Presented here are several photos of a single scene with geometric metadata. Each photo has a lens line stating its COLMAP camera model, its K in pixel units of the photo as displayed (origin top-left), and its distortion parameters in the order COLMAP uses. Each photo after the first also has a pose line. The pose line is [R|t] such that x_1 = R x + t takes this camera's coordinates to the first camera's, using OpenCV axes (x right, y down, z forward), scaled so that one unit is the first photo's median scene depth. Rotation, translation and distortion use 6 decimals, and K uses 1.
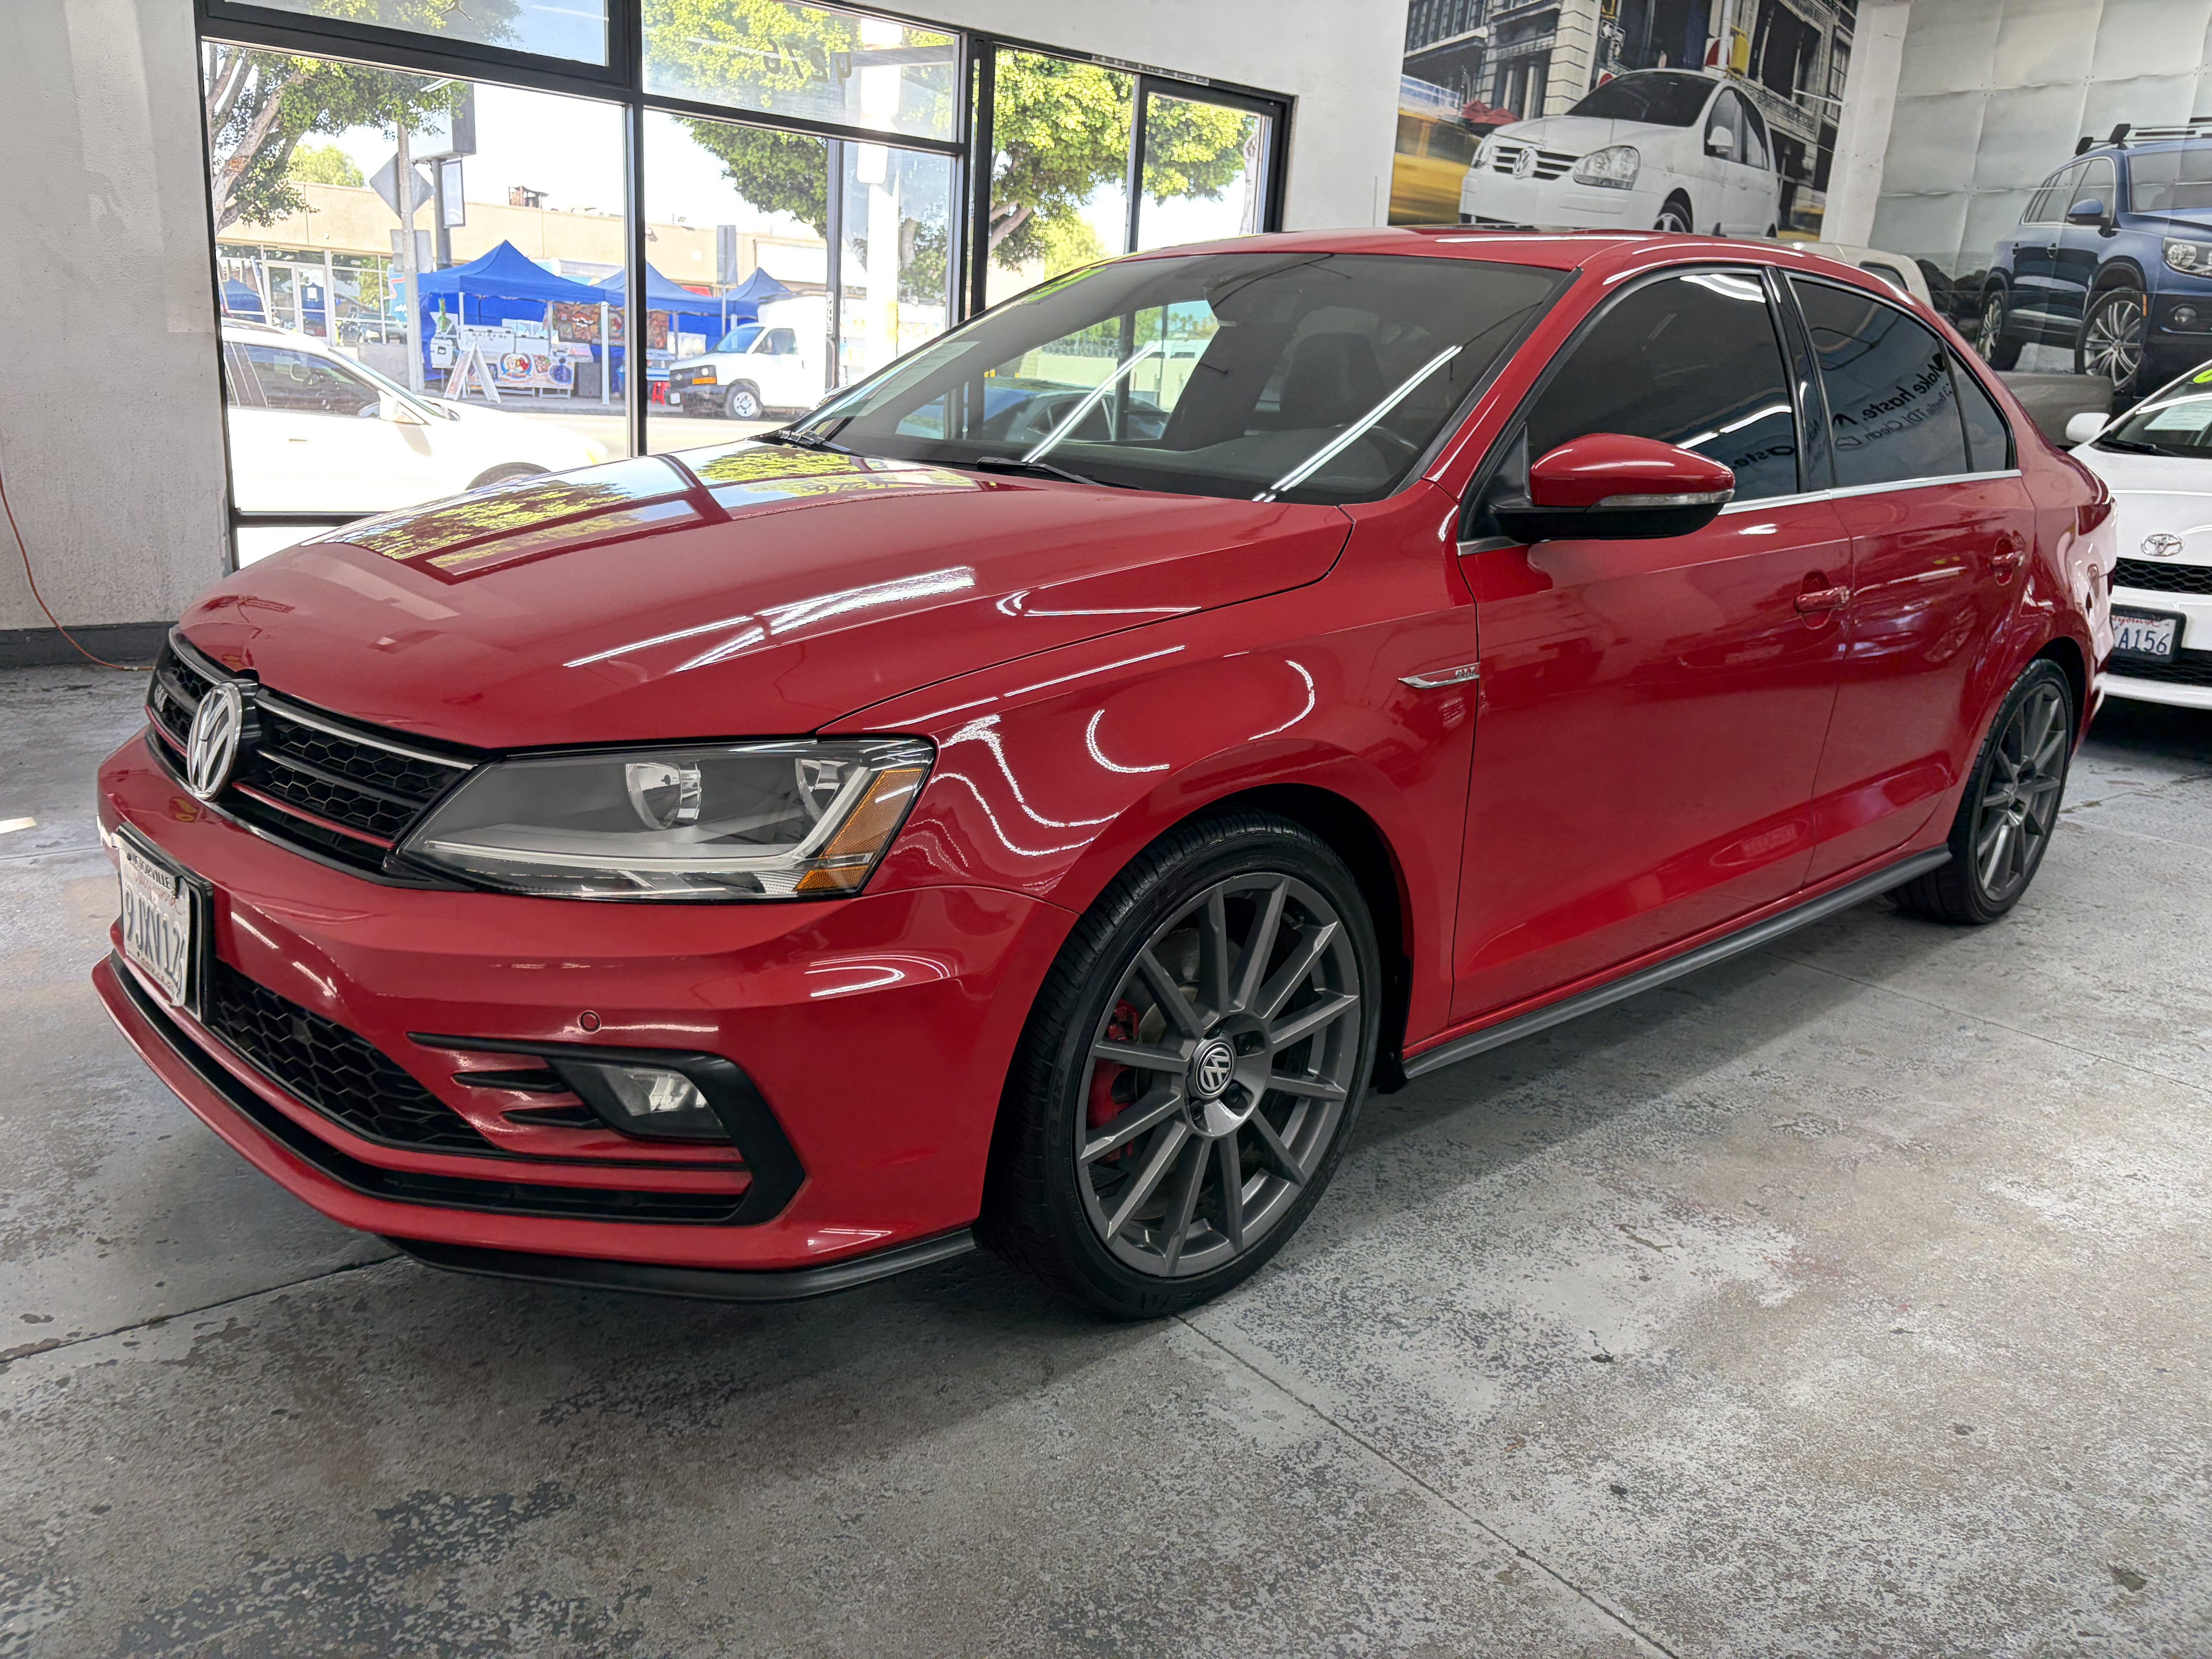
lens RADIAL K [[1682.5, 0, 1108.2], [0, 1682.5, 816.4], [0, 0, 1]] dist [0.042156, -0.050328]
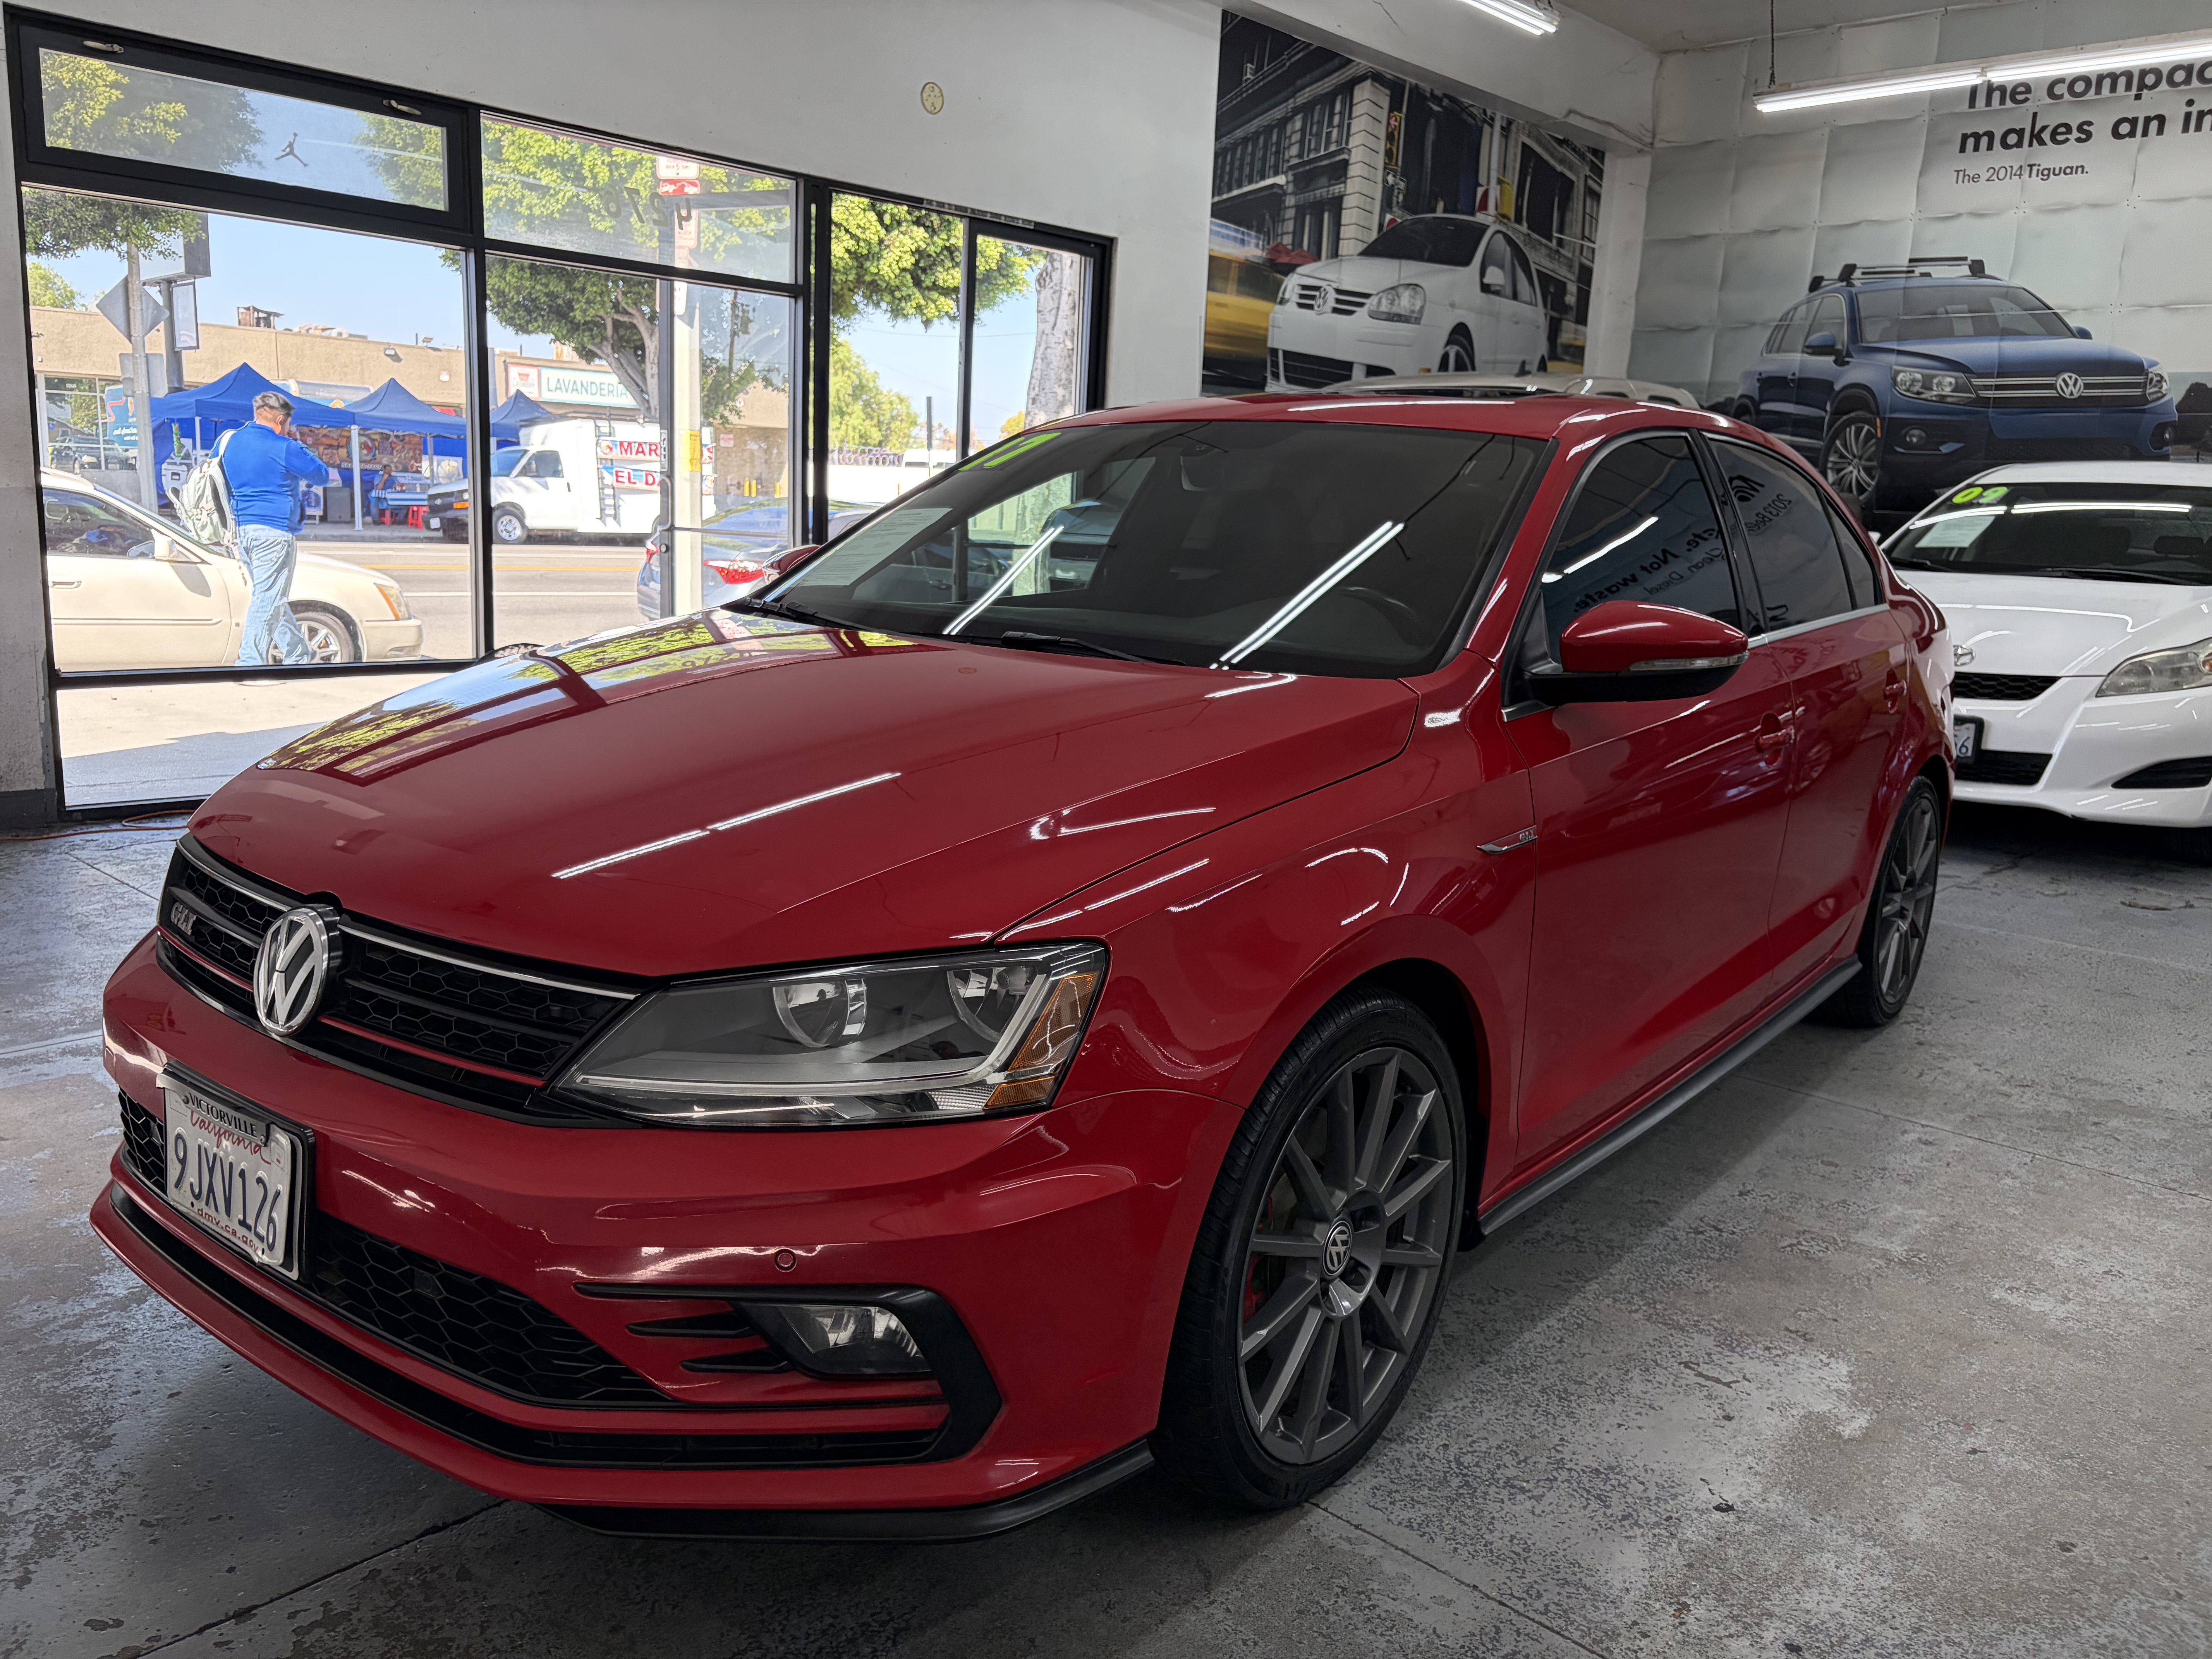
lens RADIAL K [[1675.8, 0, 1106.0], [0, 1675.8, 829.5], [0, 0, 1]] dist [0.043630, -0.044354]
pose [[0.990713, -0.039524, 0.130095, -0.181951], [0.046777, 0.997489, -0.053172, -0.047565], [-0.127667, 0.058763, 0.990075, 0.012853]]
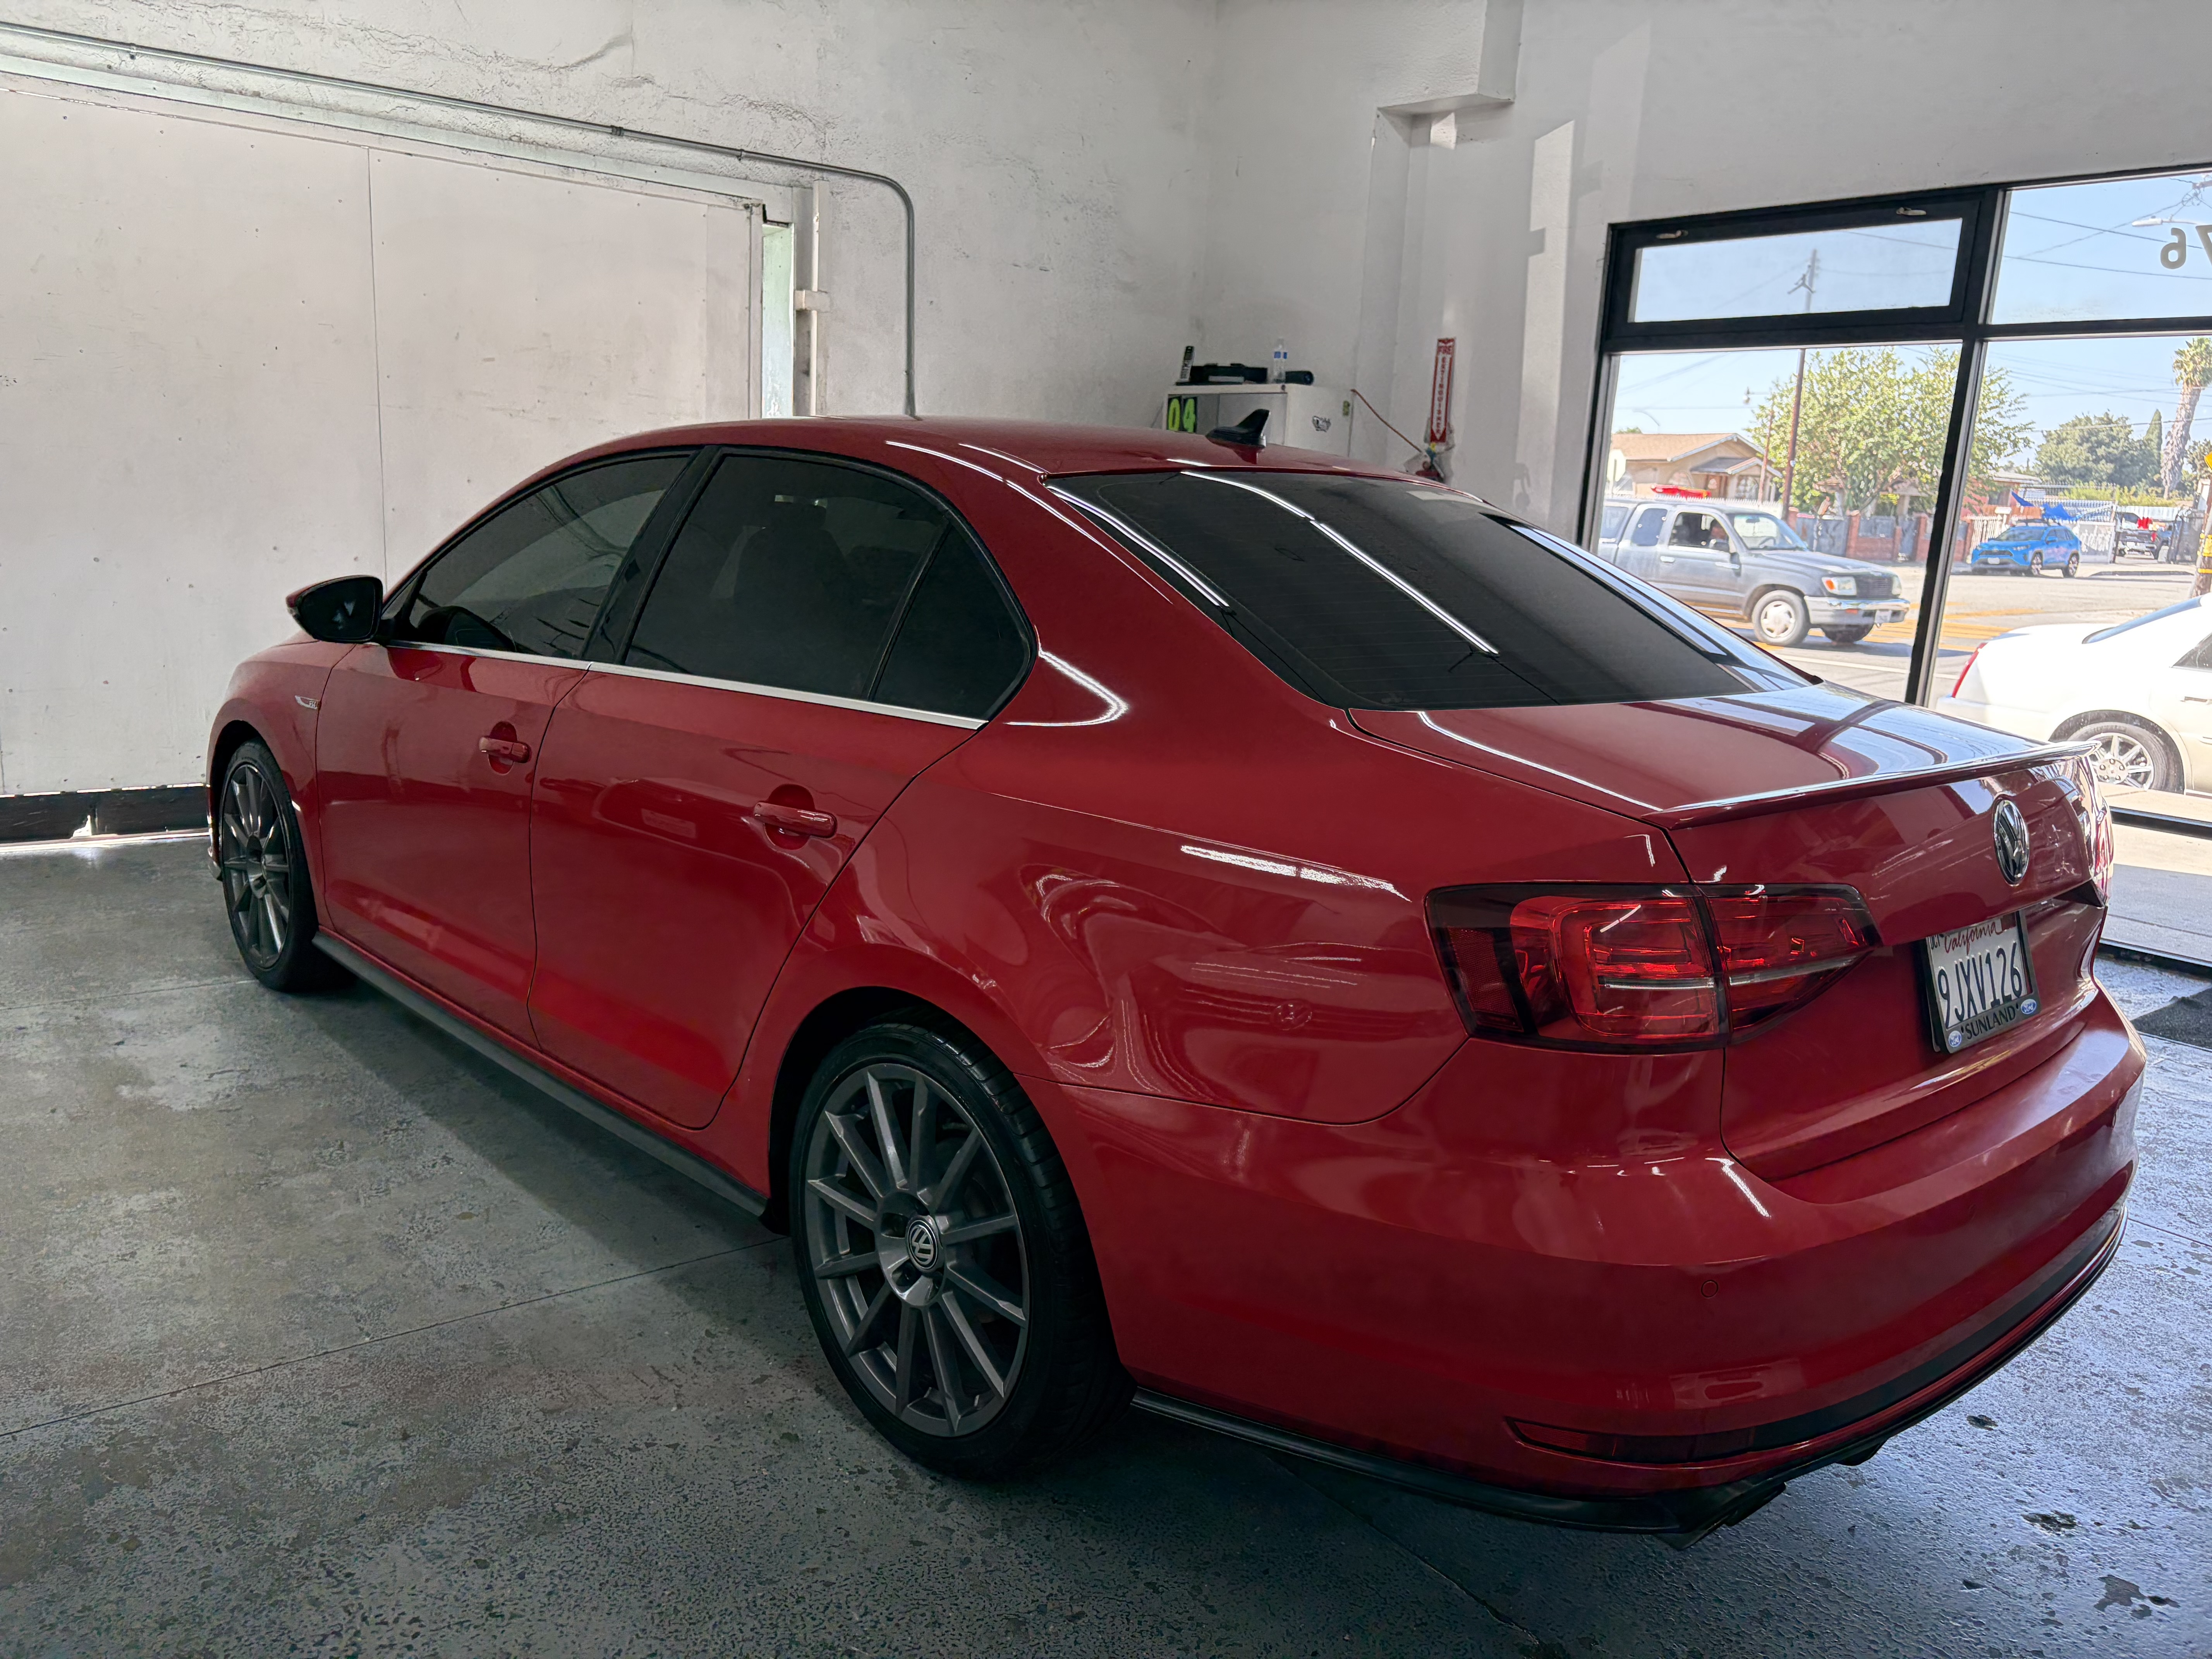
lens RADIAL K [[1724.0, 0, 1106.0], [0, 1724.0, 829.5], [0, 0, 1]] dist [-0.021432, -0.003115]
pose [[-0.017559, 0.125751, -0.991906, 1.952555], [-0.305401, 0.943973, 0.125081, -0.420328], [0.952062, 0.305126, 0.021829, 1.794546]]
